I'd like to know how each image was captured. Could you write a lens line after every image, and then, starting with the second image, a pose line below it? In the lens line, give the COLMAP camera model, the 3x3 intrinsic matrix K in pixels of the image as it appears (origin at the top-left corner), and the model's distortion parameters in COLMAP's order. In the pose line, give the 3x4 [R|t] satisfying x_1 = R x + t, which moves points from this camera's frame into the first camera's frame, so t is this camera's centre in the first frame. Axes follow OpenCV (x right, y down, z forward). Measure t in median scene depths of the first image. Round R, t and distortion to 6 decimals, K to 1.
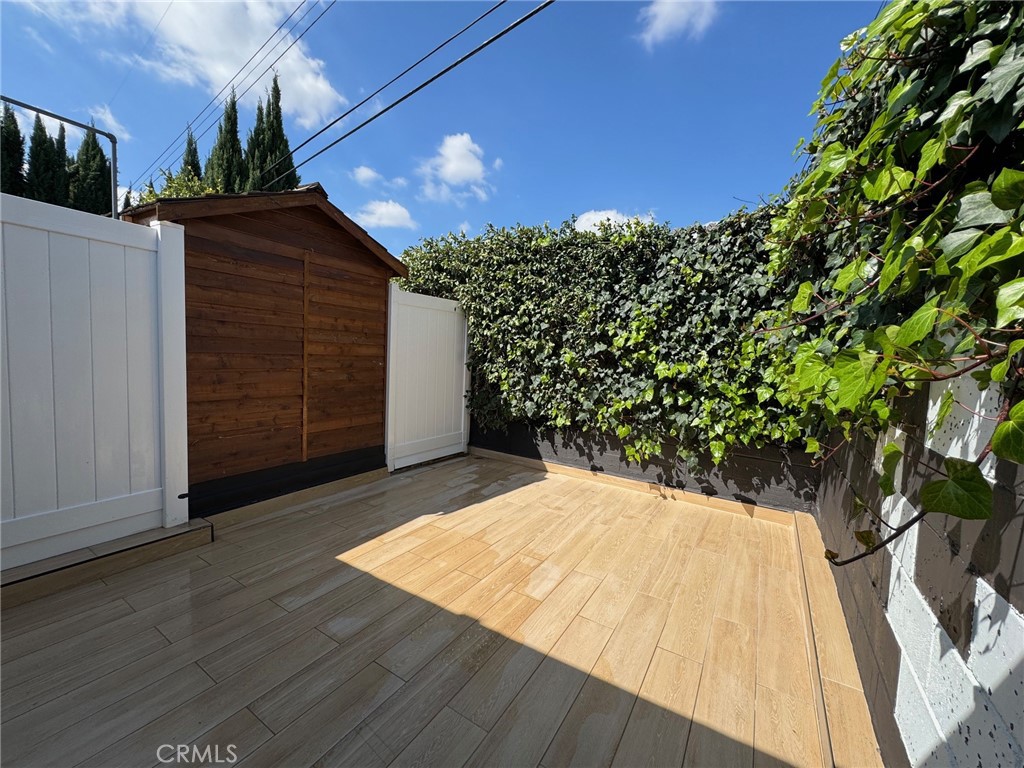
lens RADIAL K [[408.7, 0, 510.5], [0, 408.7, 386.1], [0, 0, 1]] dist [-0.002973, 0.001017]
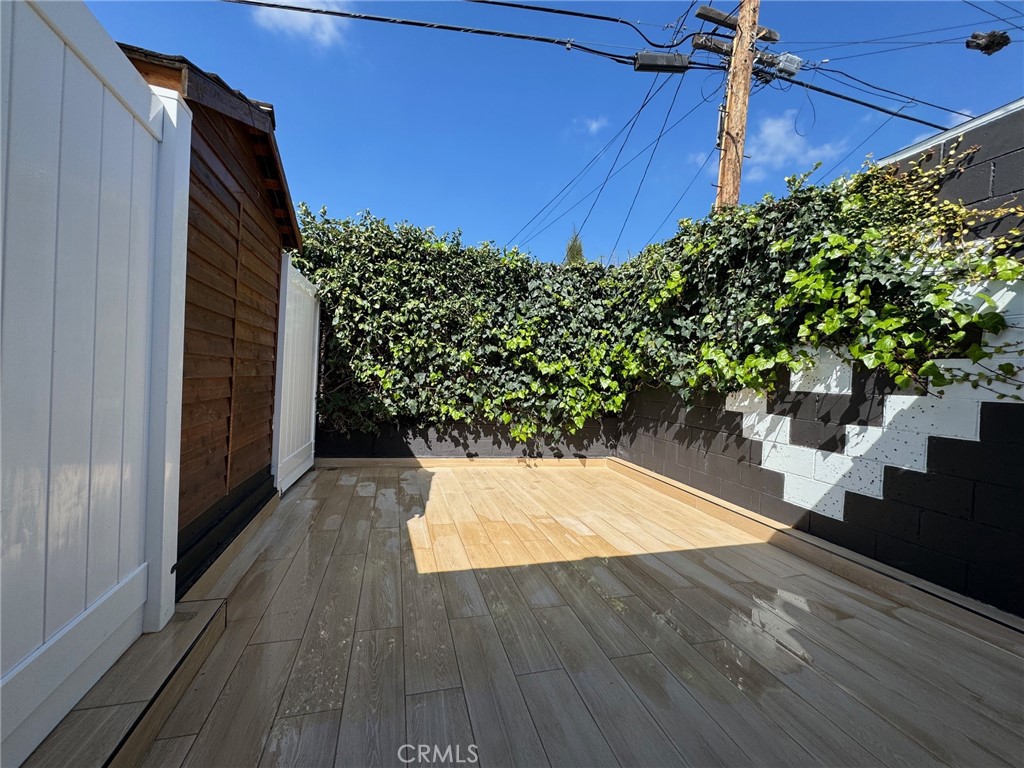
lens RADIAL K [[408.7, 0, 511.3], [0, 408.7, 385.9], [0, 0, 1]] dist [-0.002973, 0.001017]
pose [[0.669649, -0.019477, 0.742422, -0.730687], [0.033707, 0.999423, -0.004184, 0.023276], [-0.741912, 0.027827, 0.669919, 0.200810]]
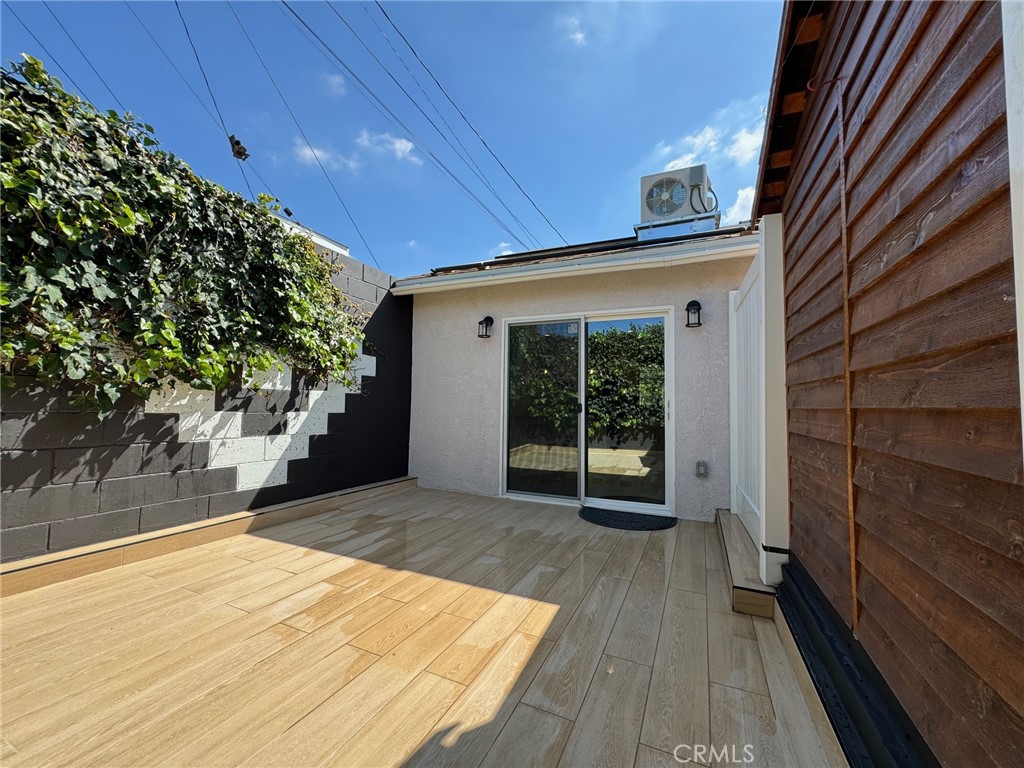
lens RADIAL K [[408.7, 0, 511.9], [0, 408.7, 386.6], [0, 0, 1]] dist [-0.002973, 0.001017]
pose [[-0.990188, -0.065793, -0.123282, -0.162320], [-0.069666, 0.997195, 0.027365, -0.022006], [0.121136, 0.035685, -0.991994, 1.385613]]
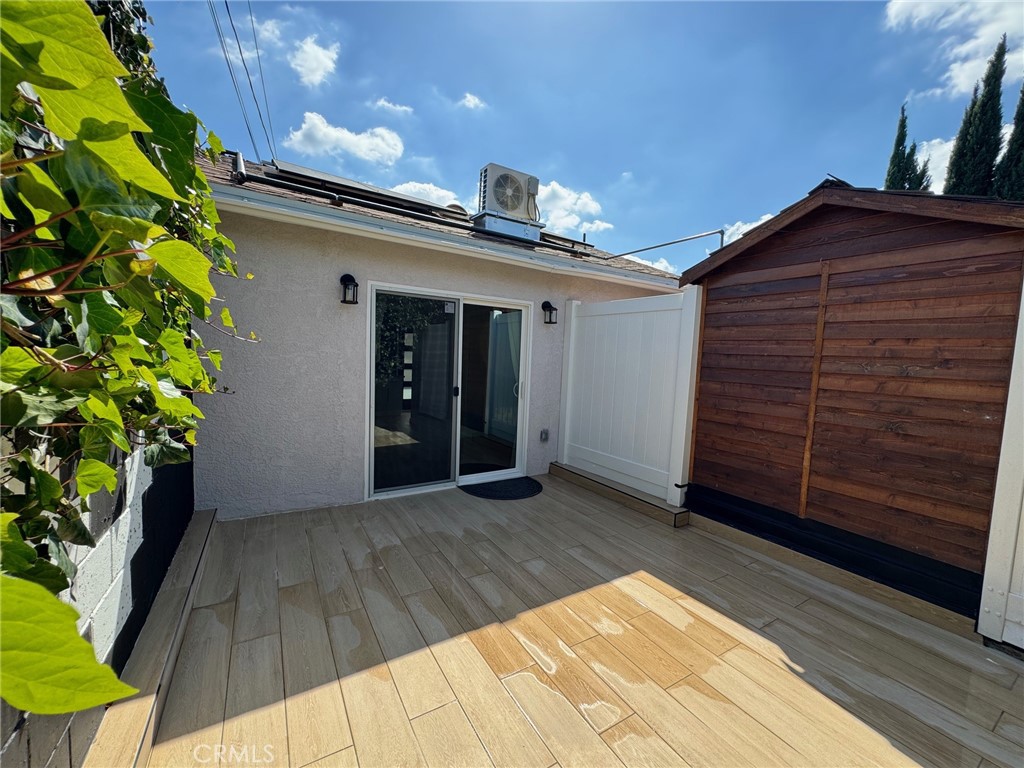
lens RADIAL K [[408.7, 0, 512.3], [0, 408.7, 385.2], [0, 0, 1]] dist [-0.002973, 0.001017]
pose [[-0.445145, 0.005694, -0.895441, 0.516476], [-0.130340, 0.988918, 0.071084, -0.066103], [0.885922, 0.148354, -0.439469, 0.855153]]
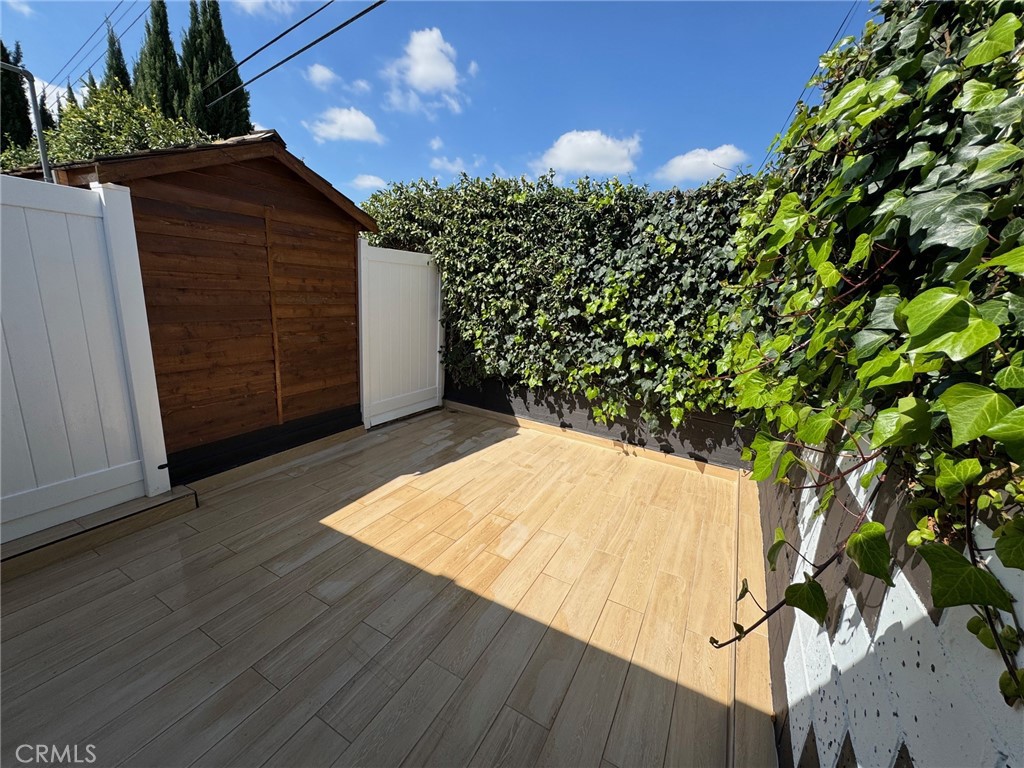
lens RADIAL K [[408.7, 0, 510.2], [0, 408.7, 386.3], [0, 0, 1]] dist [-0.002973, 0.001017]
pose [[0.998129, 0.005277, 0.060917, 0.003003], [-0.014996, 0.986969, 0.160211, -0.085551], [-0.059278, -0.160825, 0.985201, -0.022484]]
